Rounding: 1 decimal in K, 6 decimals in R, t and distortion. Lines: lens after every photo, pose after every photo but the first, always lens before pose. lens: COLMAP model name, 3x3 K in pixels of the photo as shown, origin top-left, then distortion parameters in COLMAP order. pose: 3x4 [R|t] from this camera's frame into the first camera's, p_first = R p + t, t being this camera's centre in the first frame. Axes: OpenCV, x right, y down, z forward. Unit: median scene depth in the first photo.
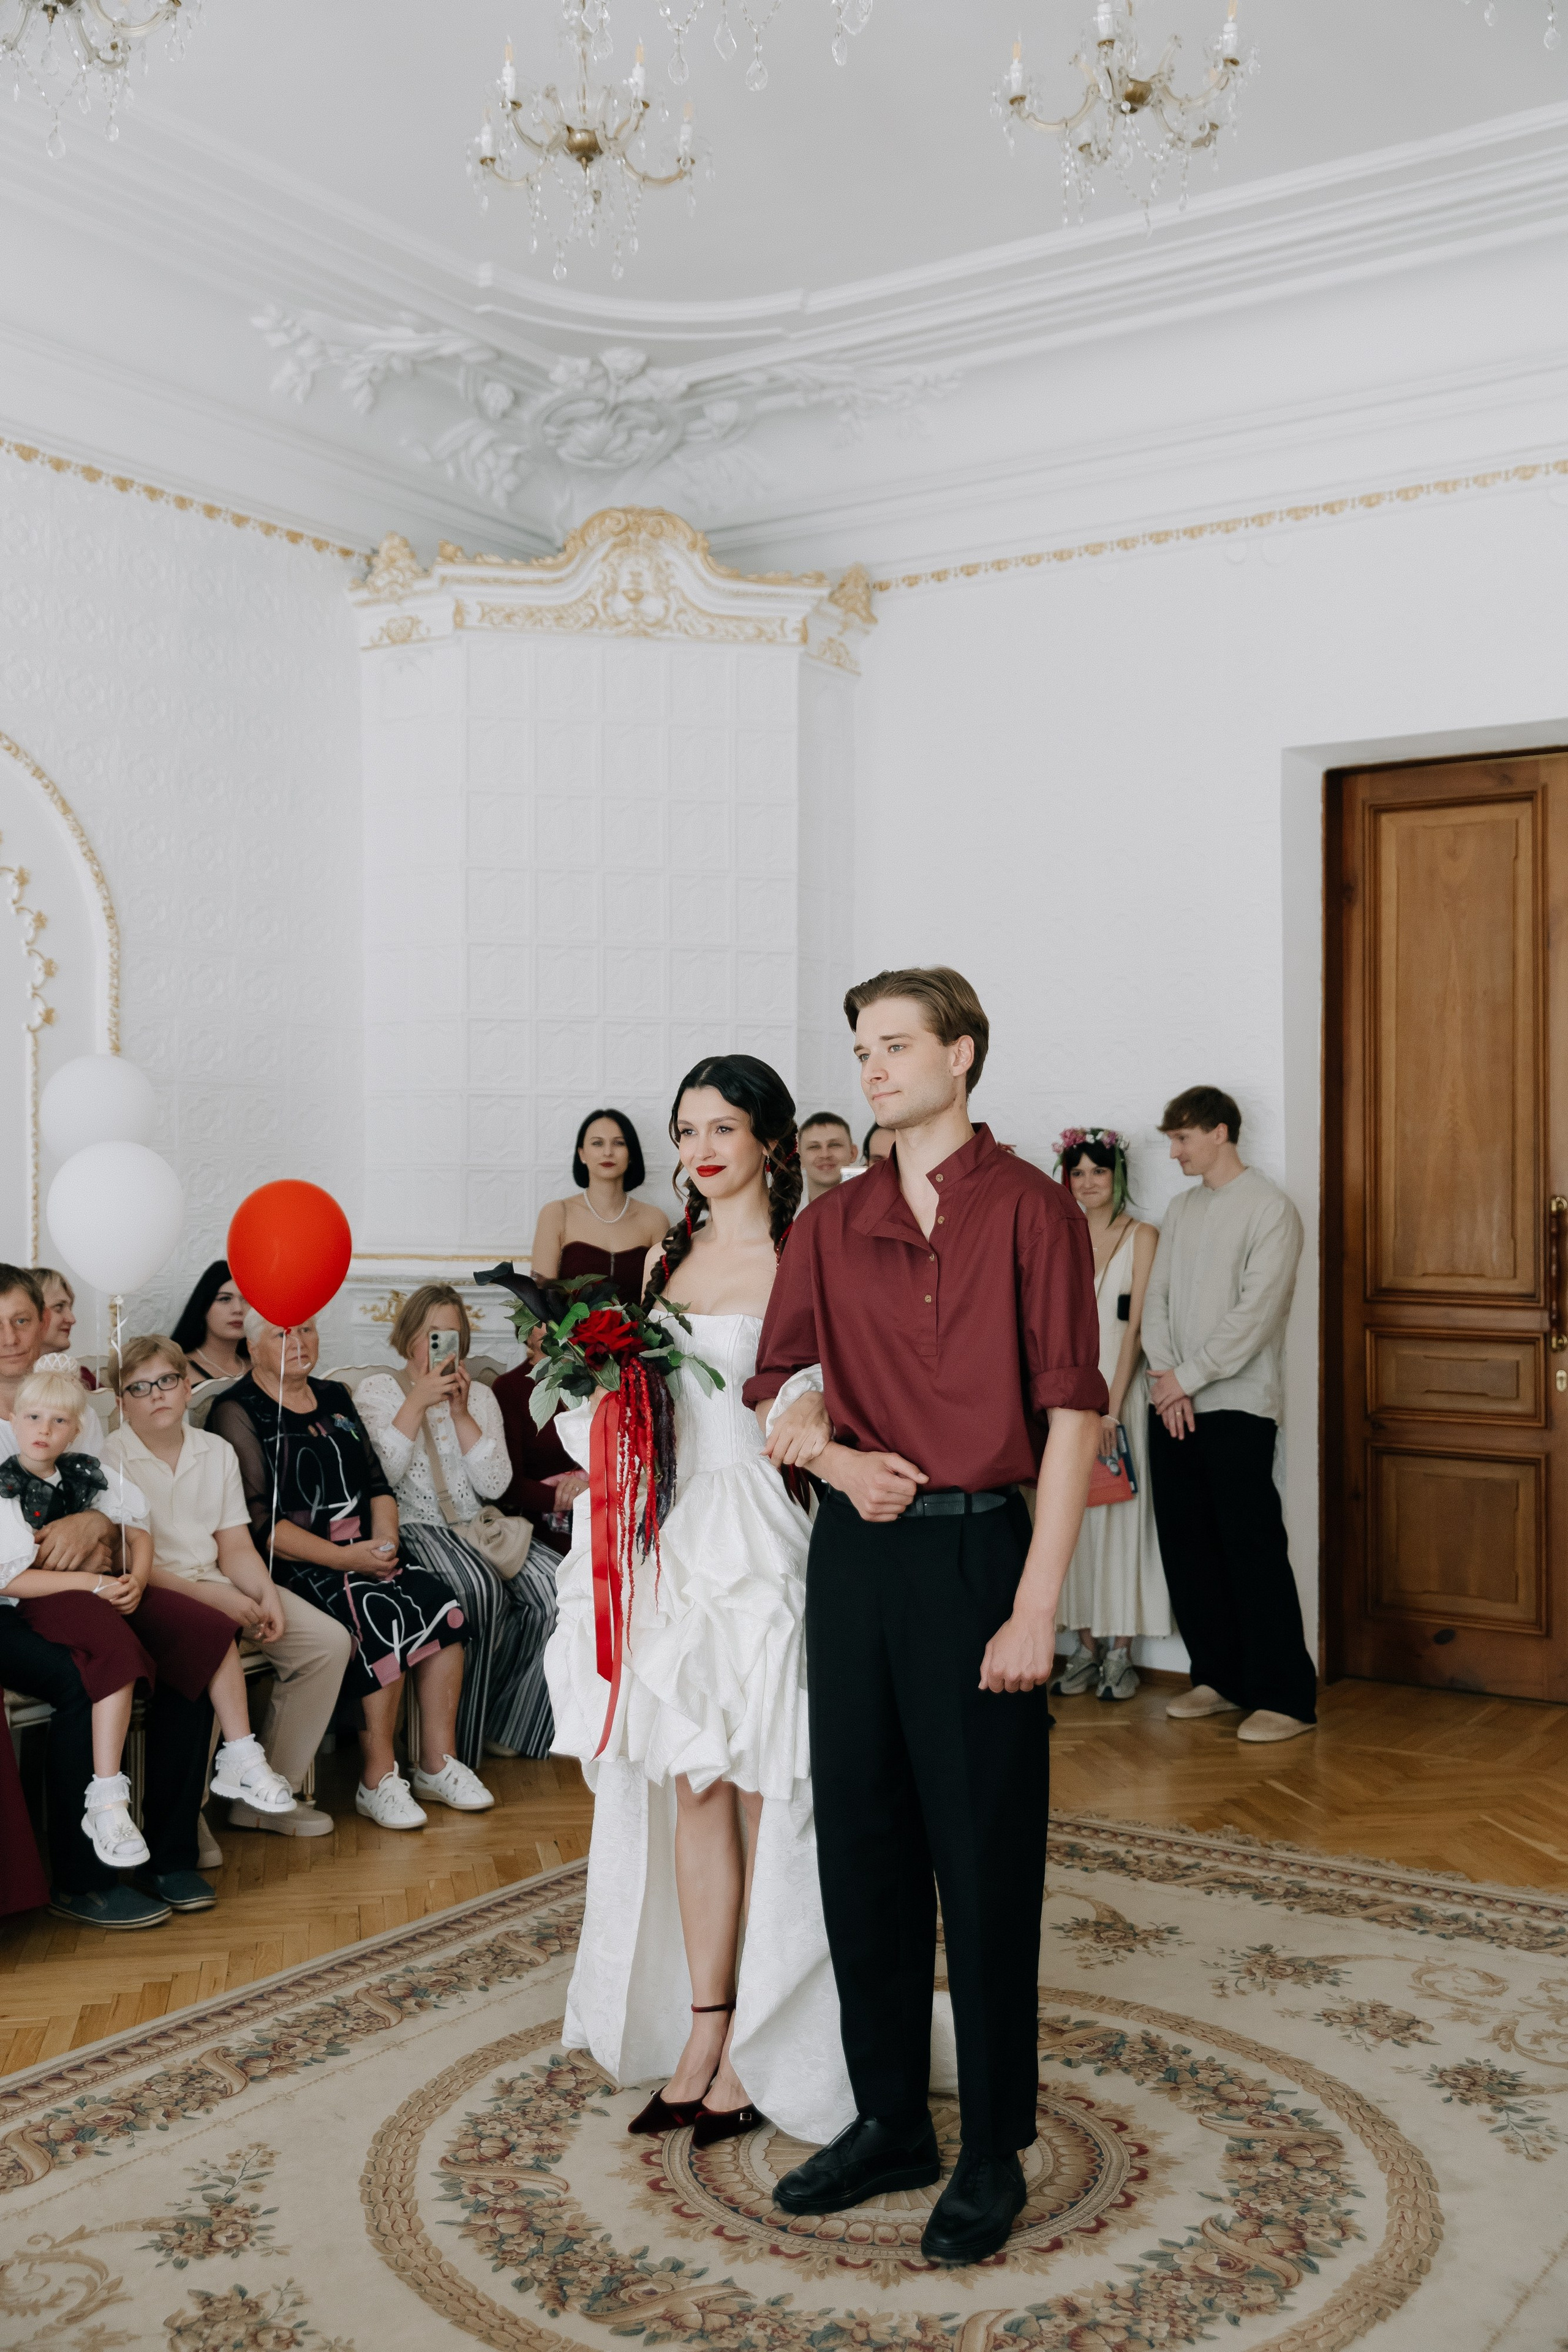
lens RADIAL K [[2436.8, 0, 784.0], [0, 2436.8, 1176.0], [0, 0, 1]] dist [0.024122, -0.007443]
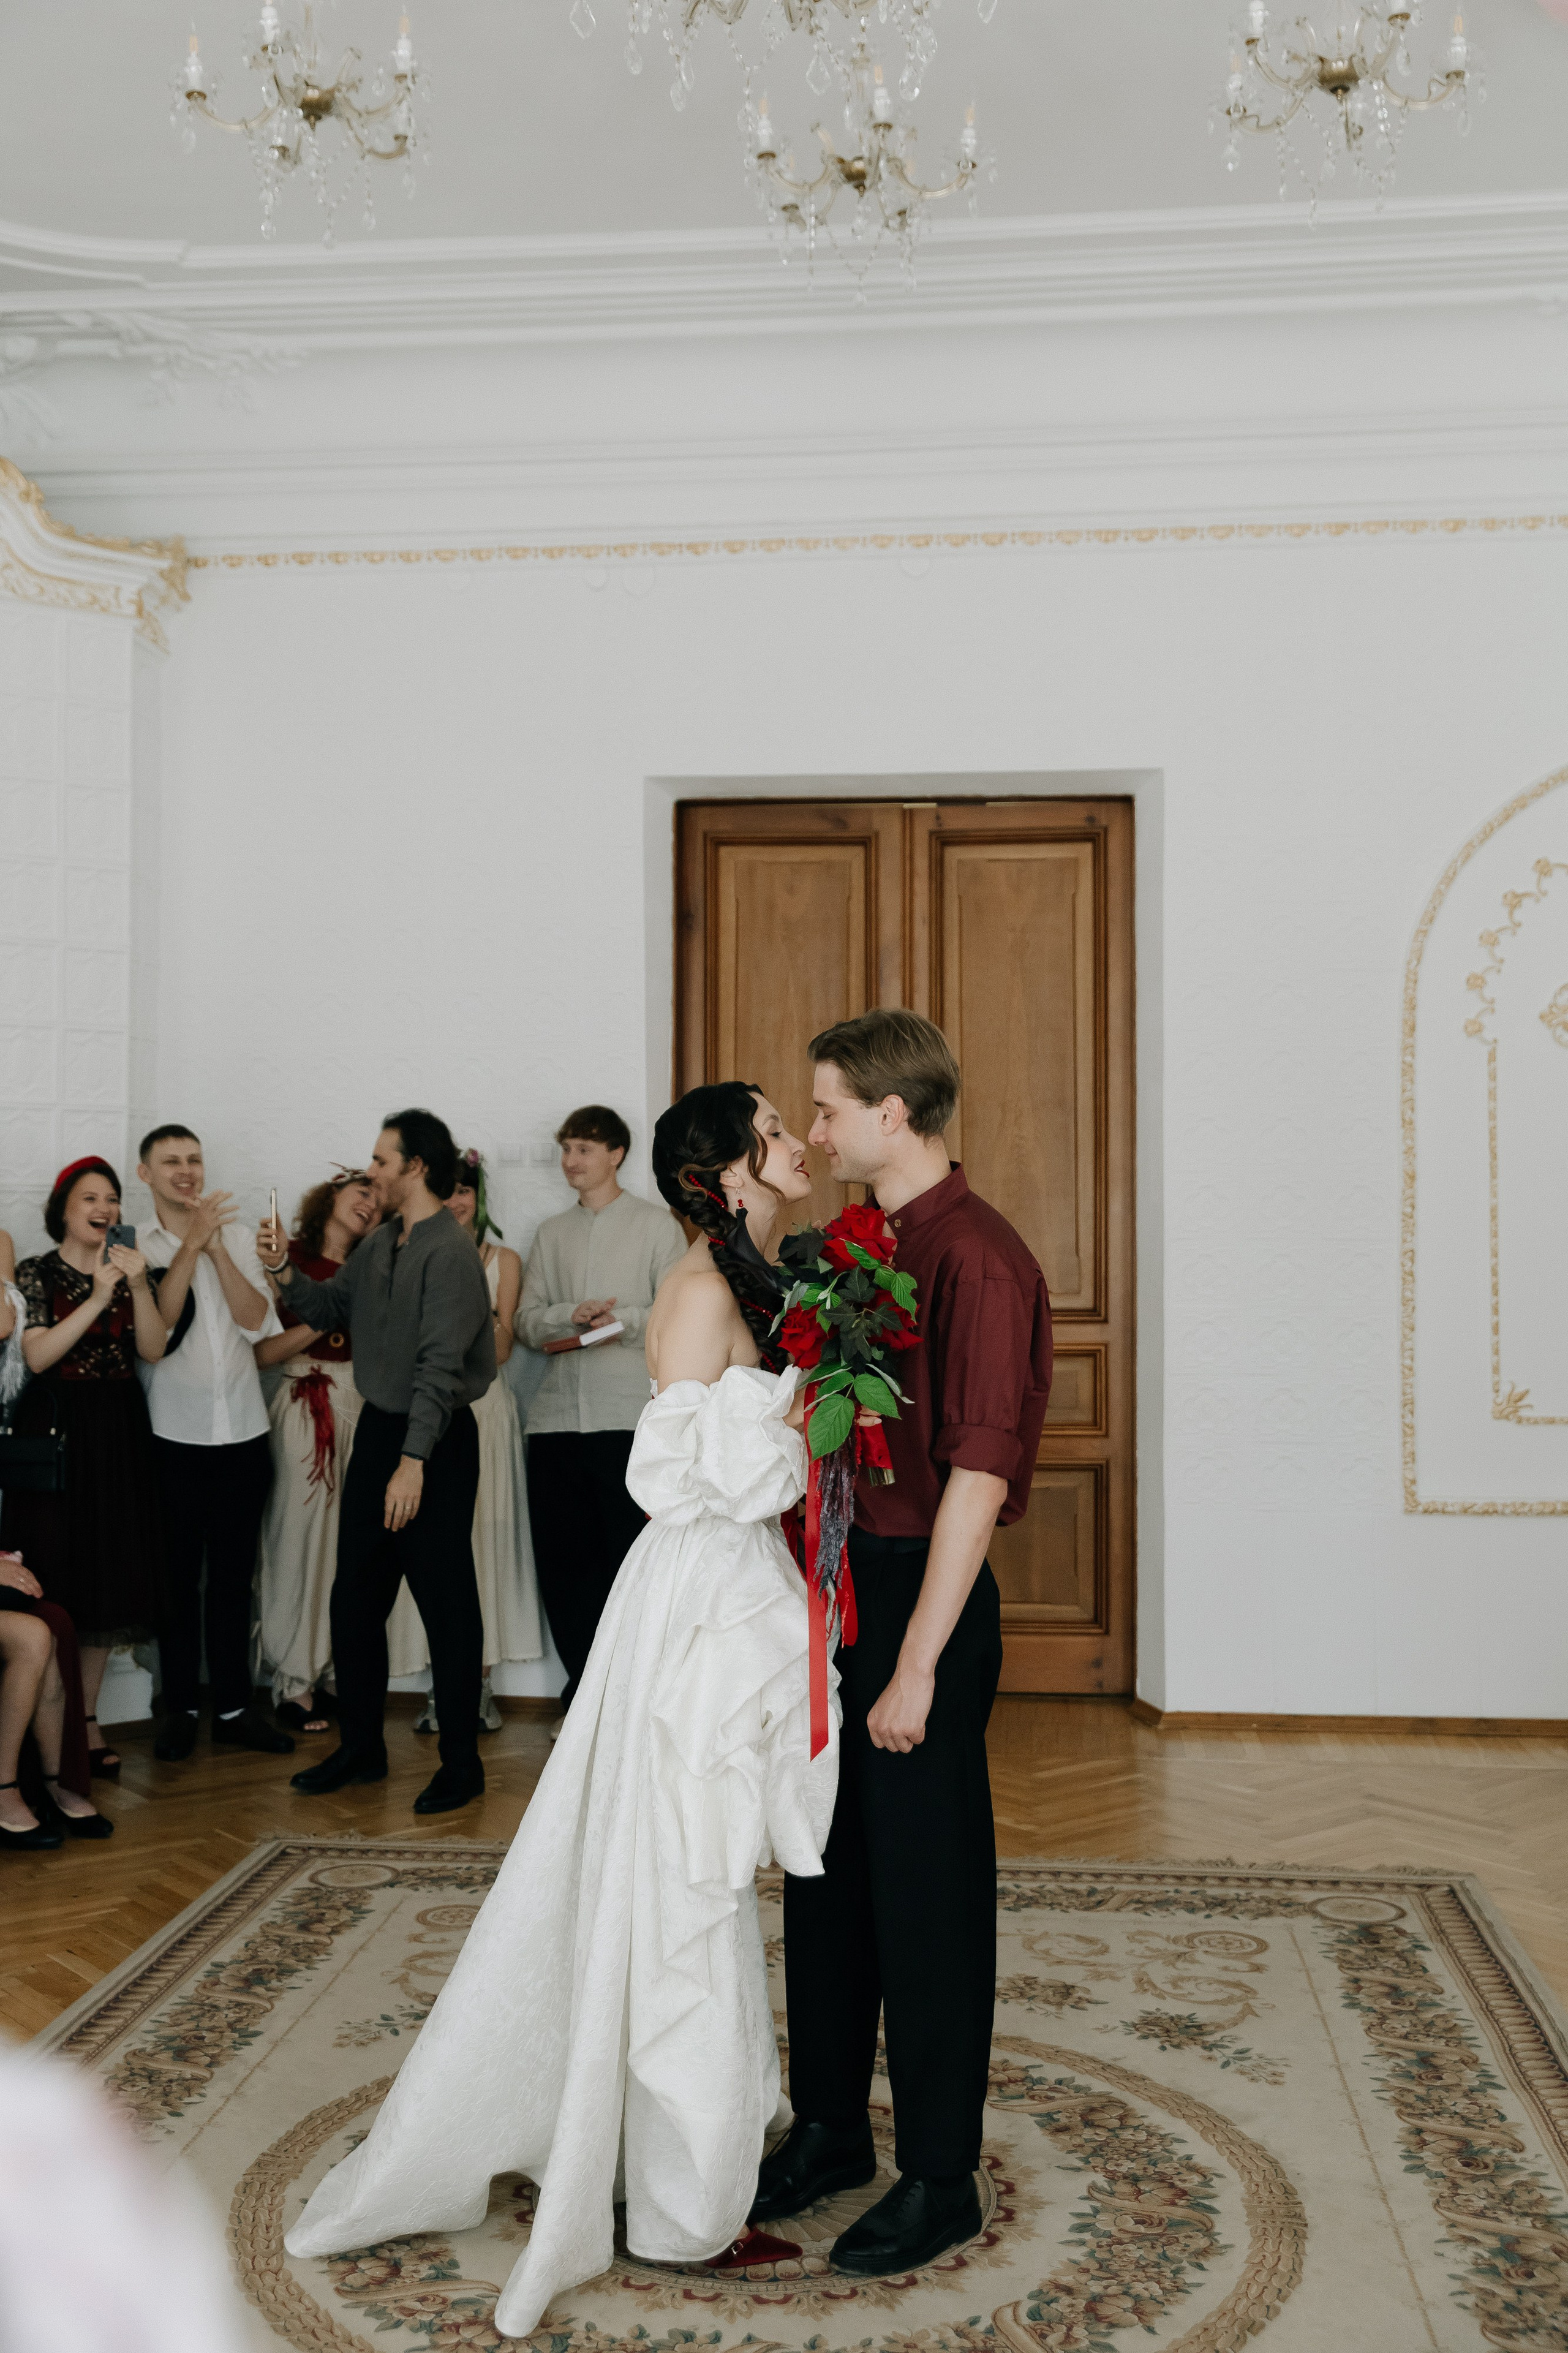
lens RADIAL K [[2554.3, 0, 786.1], [0, 2554.3, 1140.8], [0, 0, 1]] dist [0.025610, -0.008289]
pose [[0.872189, 0.009647, 0.489074, -0.264870], [-0.003320, 0.999899, -0.013803, -0.008737], [-0.489158, 0.010415, 0.872133, 0.042779]]
